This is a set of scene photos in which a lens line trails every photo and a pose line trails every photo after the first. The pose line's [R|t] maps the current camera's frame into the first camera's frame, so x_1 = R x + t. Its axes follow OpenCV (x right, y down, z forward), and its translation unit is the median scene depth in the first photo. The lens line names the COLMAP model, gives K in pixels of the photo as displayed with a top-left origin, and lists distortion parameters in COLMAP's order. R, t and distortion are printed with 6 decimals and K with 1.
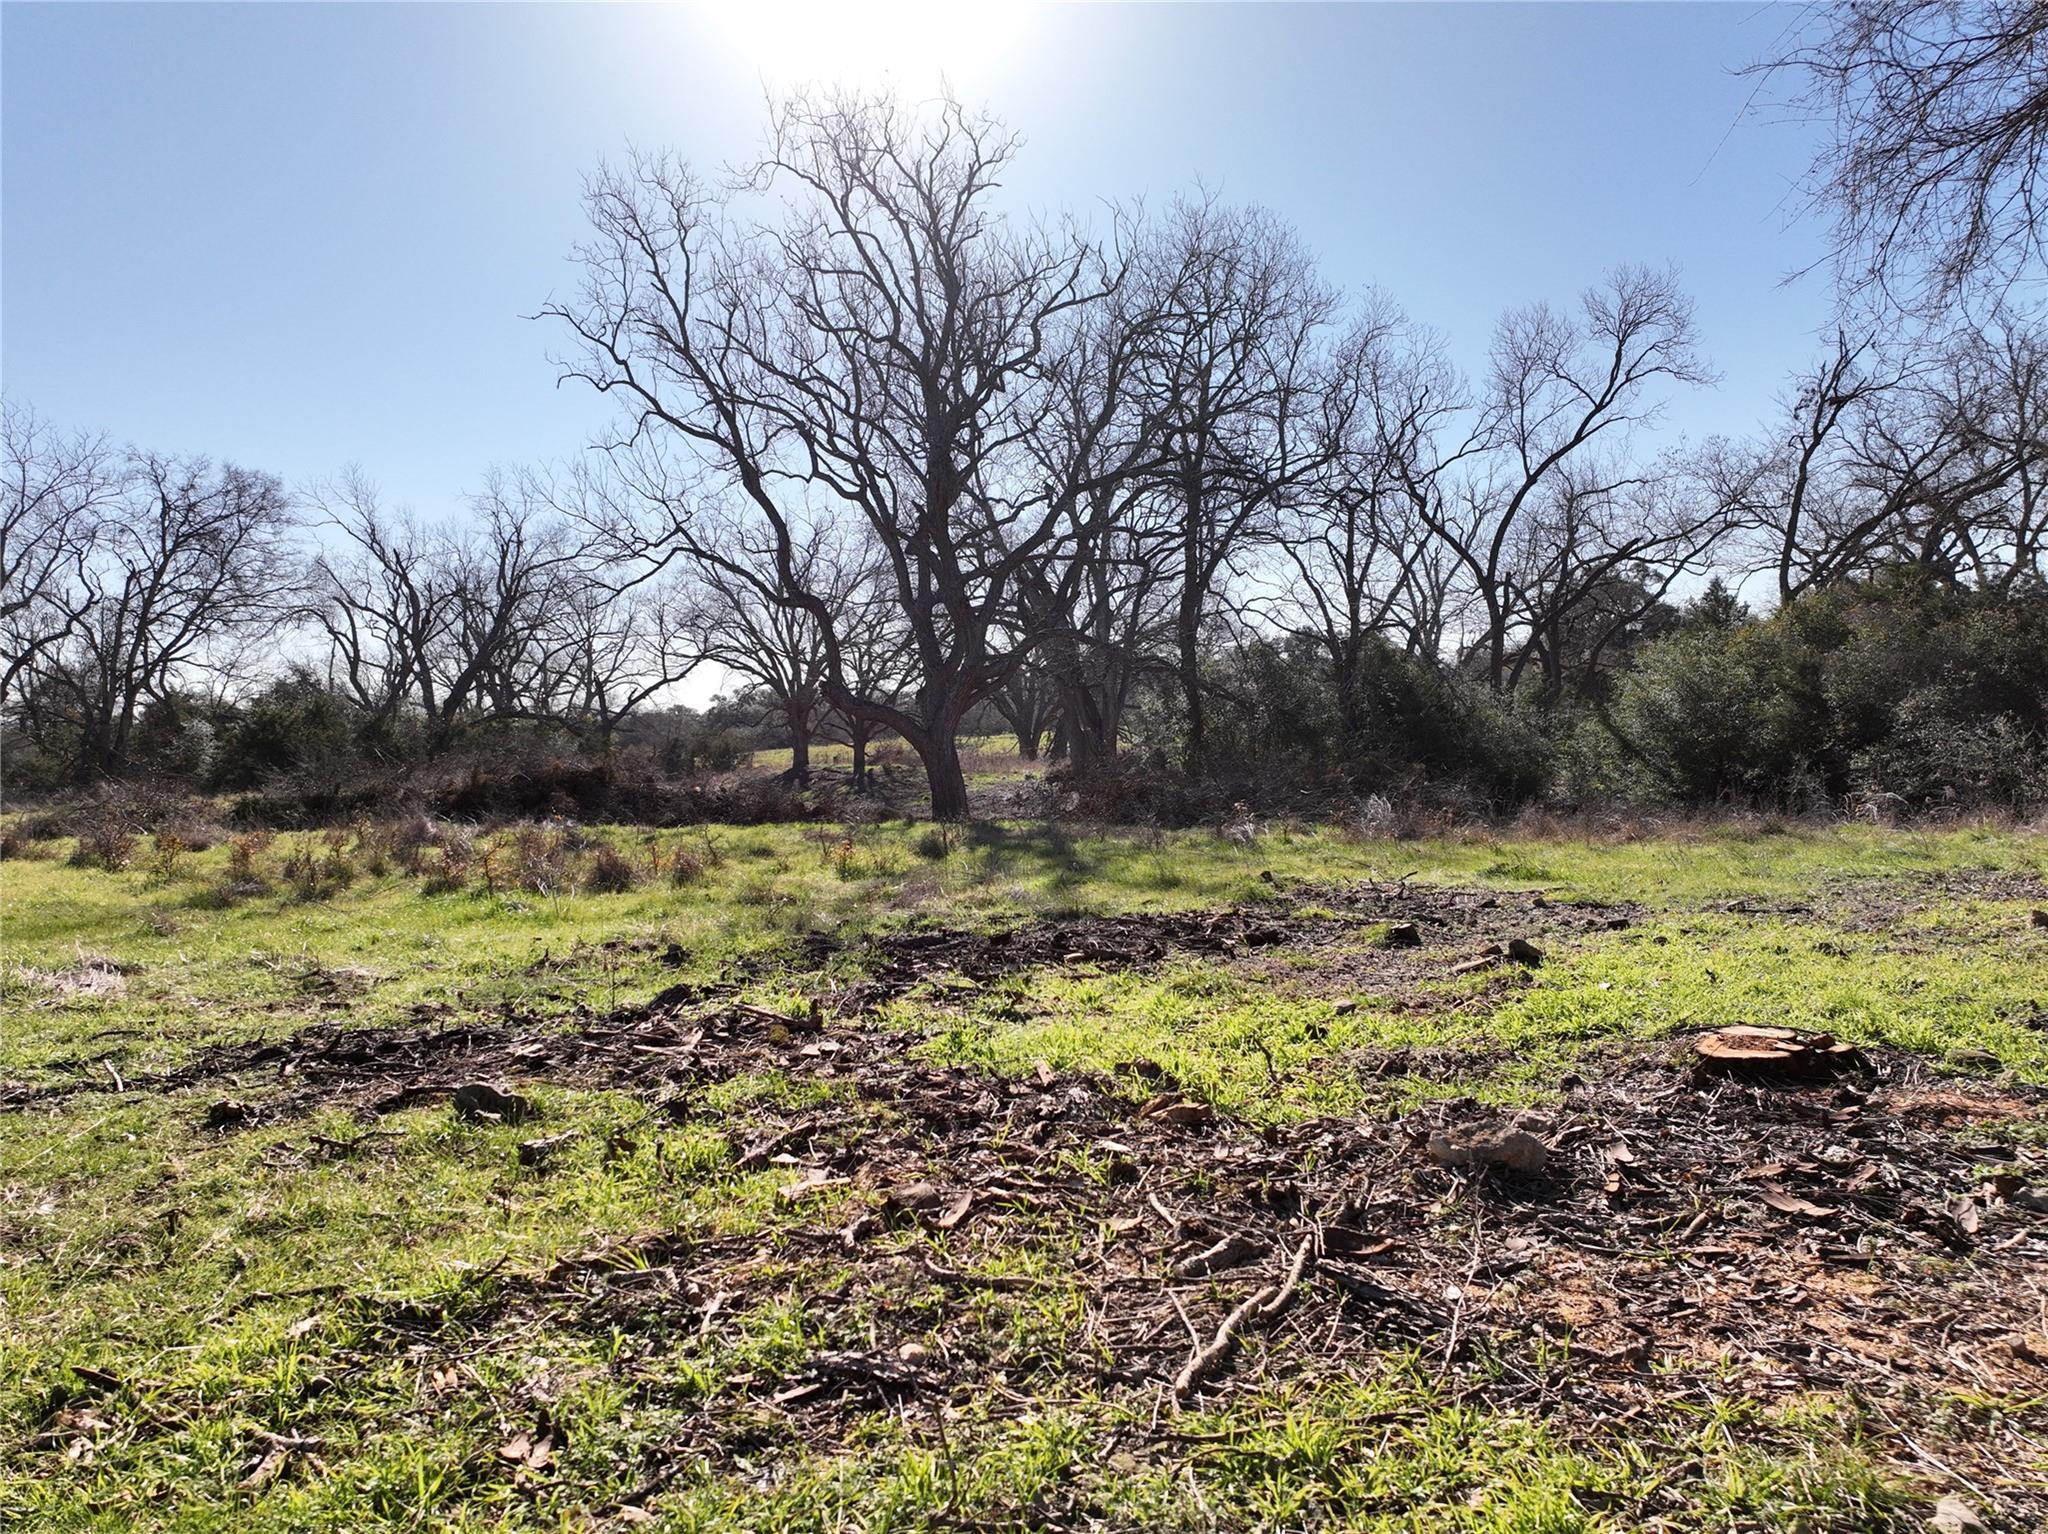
lens RADIAL K [[1430.2, 0, 1024.0], [0, 1430.2, 767.0], [0, 0, 1]] dist [-0.006152, 0.022272]
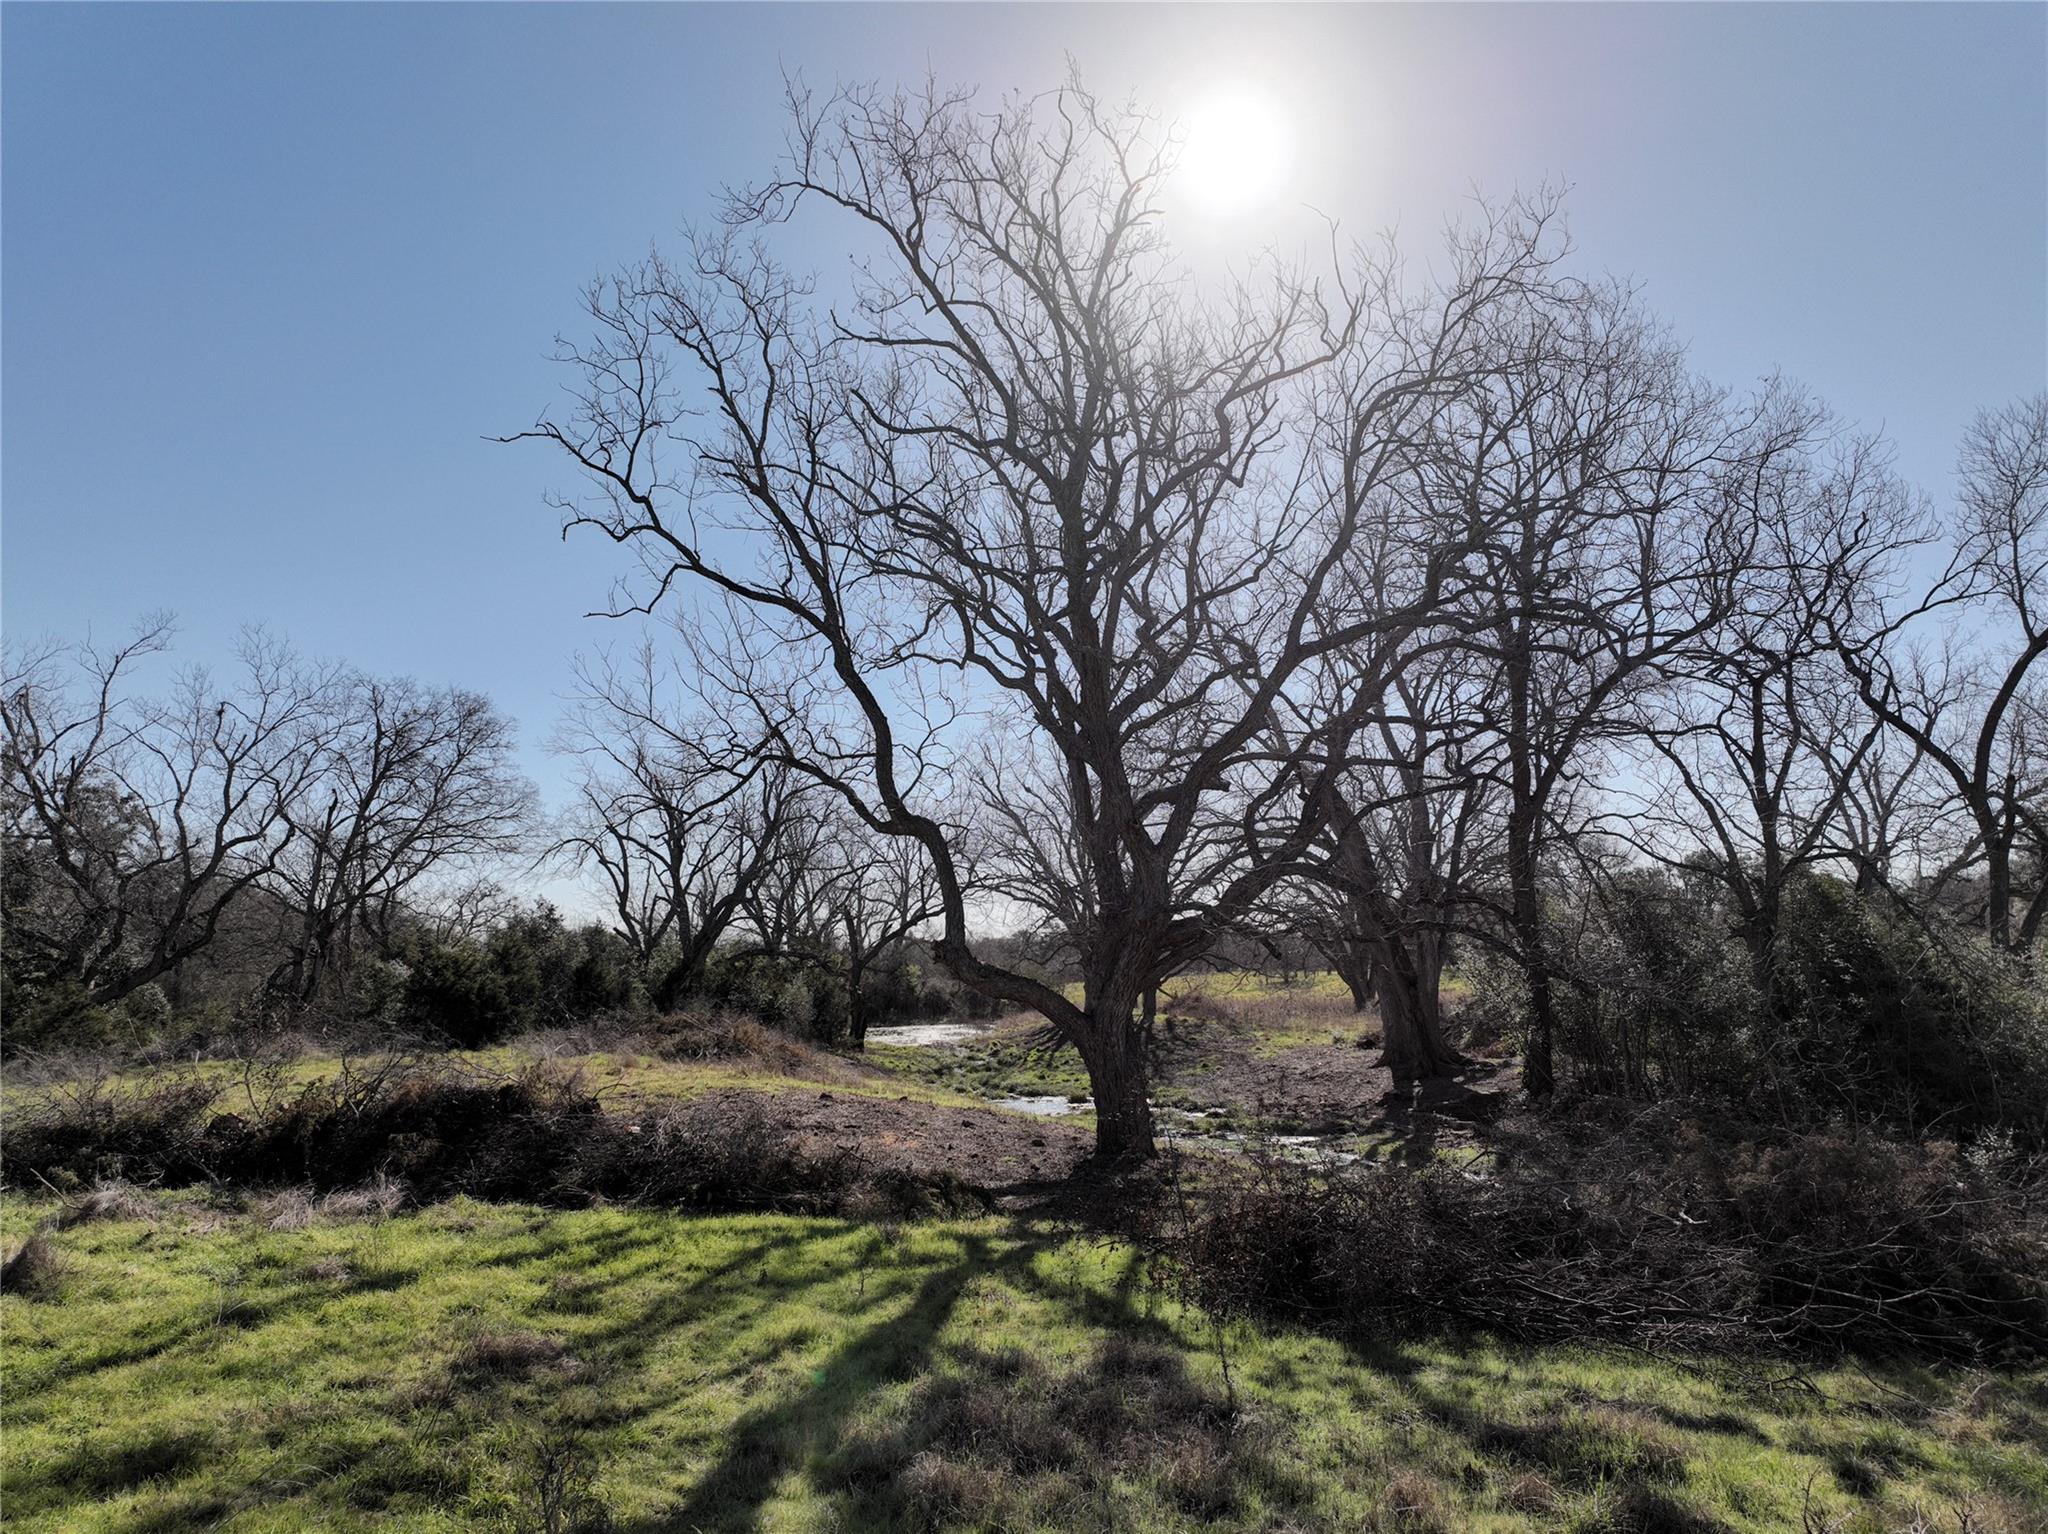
lens RADIAL K [[1430.2, 0, 1024.0], [0, 1430.2, 767.0], [0, 0, 1]] dist [-0.006152, 0.022272]
pose [[0.968923, -0.019235, -0.246615, 0.054871], [-0.019470, 0.987949, -0.153552, -0.028543], [0.246597, 0.153582, 0.956871, 0.253826]]
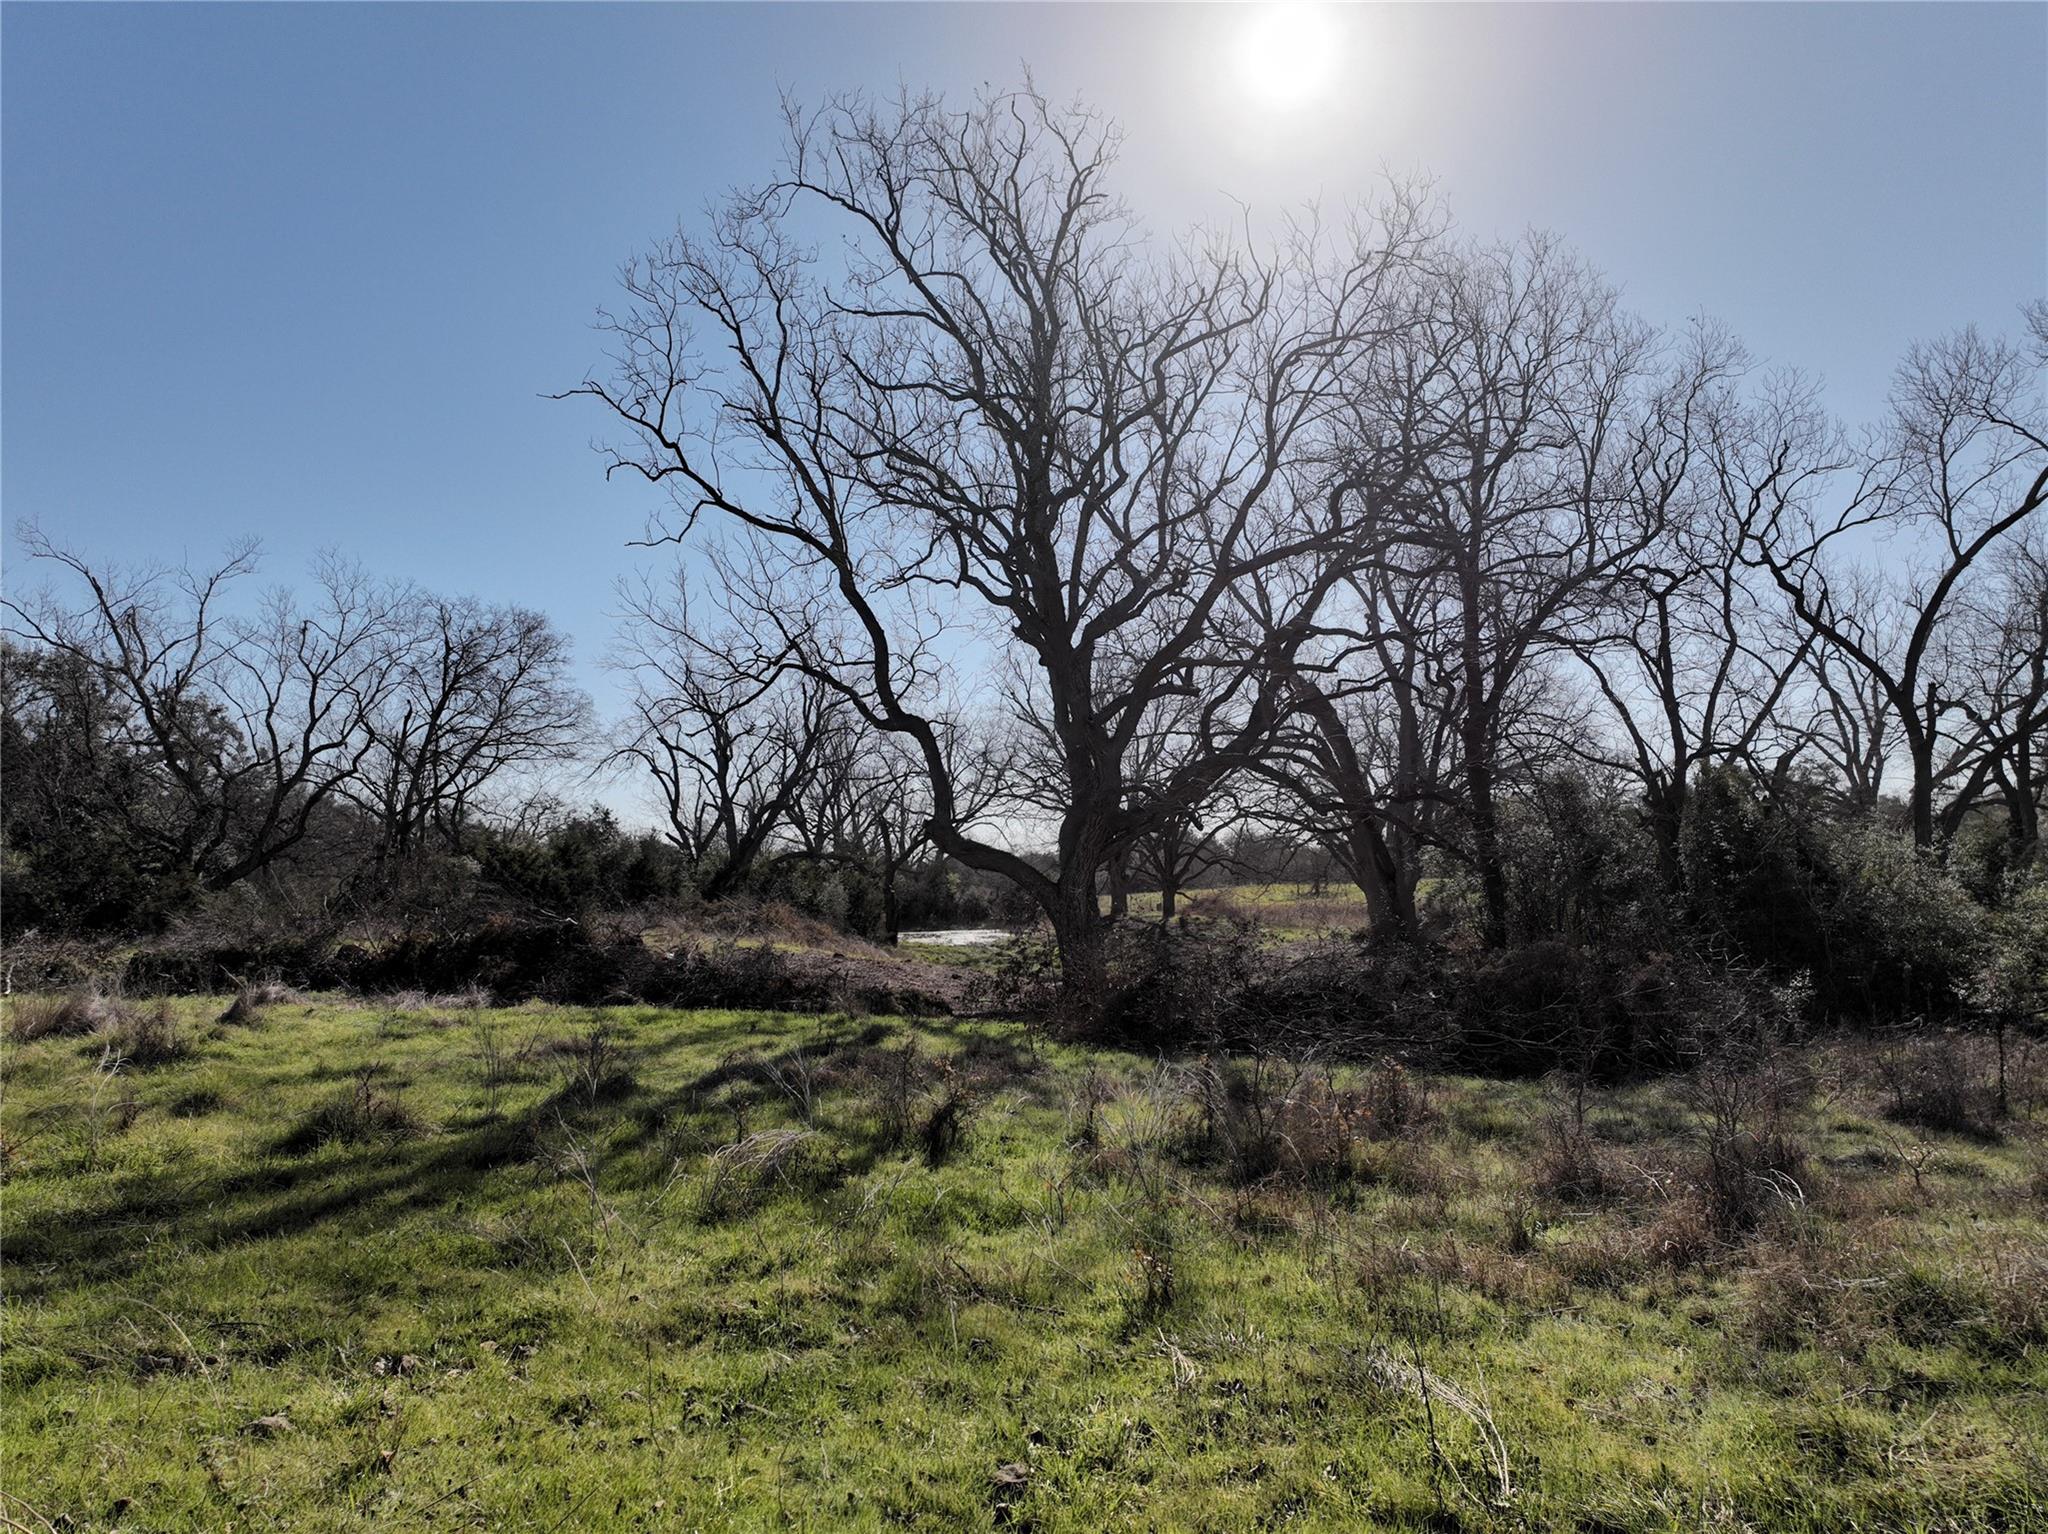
lens RADIAL K [[1429.8, 0, 1024.0], [0, 1429.8, 767.0], [0, 0, 1]] dist [0.005955, -0.002948]
pose [[0.959273, -0.004455, -0.282447, 0.108477], [-0.023787, 0.995050, -0.096482, -0.009738], [0.281479, 0.099271, 0.954419, 0.176518]]
